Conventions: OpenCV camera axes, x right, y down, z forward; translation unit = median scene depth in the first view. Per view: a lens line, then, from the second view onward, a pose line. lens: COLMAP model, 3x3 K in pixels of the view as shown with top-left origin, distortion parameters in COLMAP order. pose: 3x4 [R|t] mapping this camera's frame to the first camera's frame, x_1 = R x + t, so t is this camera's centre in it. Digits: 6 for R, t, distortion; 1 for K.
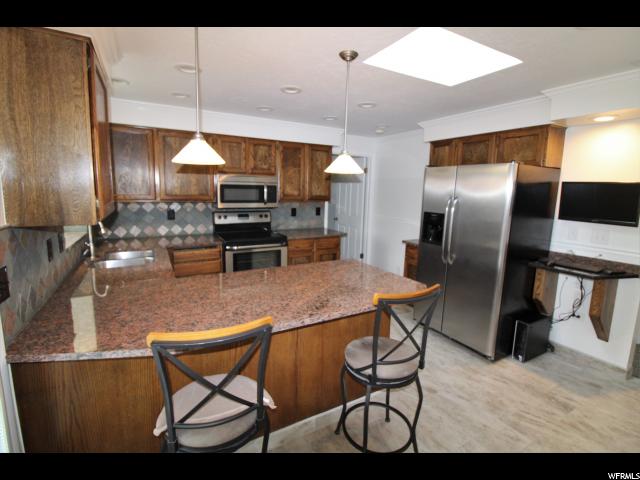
lens RADIAL K [[305.7, 0, 323.4], [0, 305.7, 236.5], [0, 0, 1]] dist [-0.014027, -0.006156]
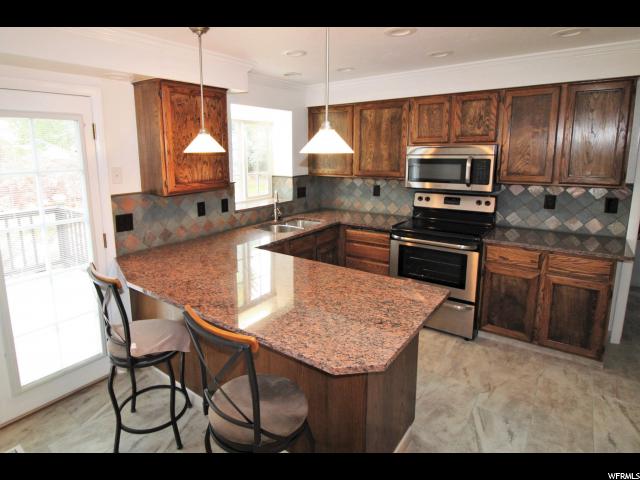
lens RADIAL K [[366.0, 0, 285.5], [0, 366.0, 213.9], [0, 0, 1]] dist [-0.004423, -0.012268]
pose [[0.362501, 0.132243, -0.922553, 0.445895], [-0.121911, 0.988105, 0.093737, -0.072787], [0.923976, 0.078490, 0.374311, 0.322281]]
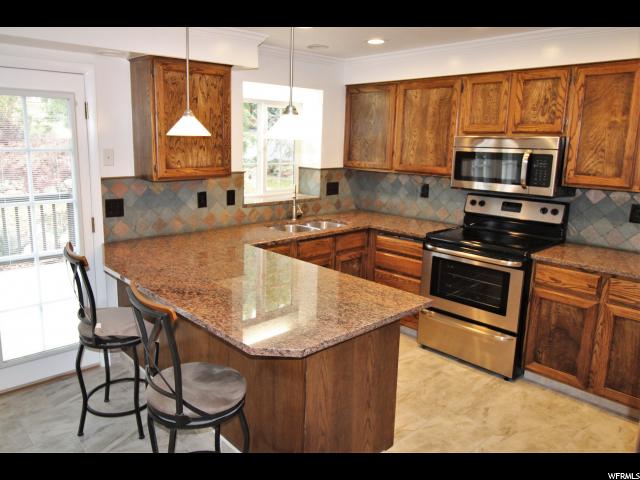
lens RADIAL K [[481.6, 0, 280.1], [0, 481.6, 230.1], [0, 0, 1]] dist [-0.000006, -0.001803]
pose [[0.181955, 0.167494, -0.968937, 0.600374], [-0.162015, 0.977025, 0.138468, -0.083420], [0.969868, 0.131787, 0.204911, 0.420235]]
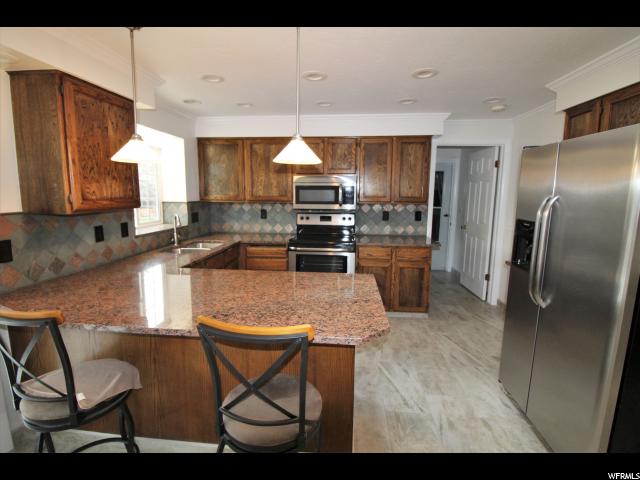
lens RADIAL K [[305.7, 0, 322.0], [0, 305.7, 233.6], [0, 0, 1]] dist [-0.014027, -0.006156]
pose [[0.818812, 0.060336, -0.570883, 0.312557], [-0.076845, 0.997031, -0.004844, -0.012069], [0.568896, 0.047836, 0.821017, 0.209056]]
